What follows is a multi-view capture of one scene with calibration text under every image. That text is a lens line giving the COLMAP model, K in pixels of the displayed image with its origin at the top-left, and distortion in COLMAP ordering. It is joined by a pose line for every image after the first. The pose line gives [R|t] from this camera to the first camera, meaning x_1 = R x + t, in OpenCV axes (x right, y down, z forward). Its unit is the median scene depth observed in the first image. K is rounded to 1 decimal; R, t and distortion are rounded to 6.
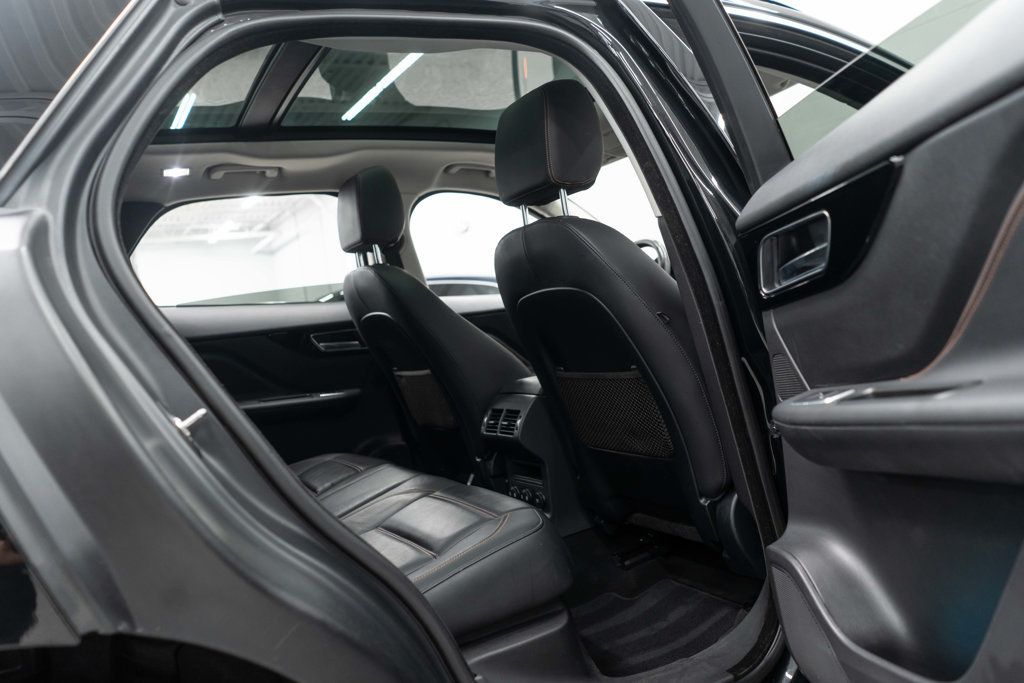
lens RADIAL K [[801.5, 0, 512.0], [0, 801.5, 341.5], [0, 0, 1]] dist [-0.006502, -0.004549]
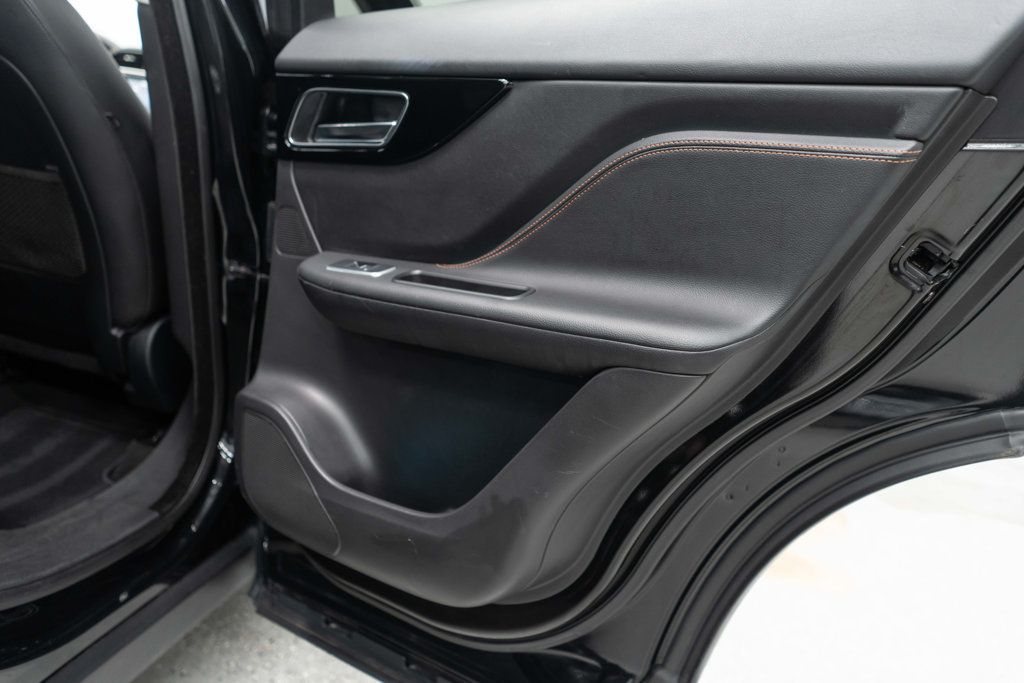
lens RADIAL K [[801.5, 0, 512.0], [0, 801.5, 341.5], [0, 0, 1]] dist [-0.006502, -0.004549]
pose [[0.621319, 0.031992, 0.782905, -0.260863], [-0.224845, 0.964425, 0.139029, -0.023173], [-0.750605, -0.262413, 0.606409, 0.149075]]
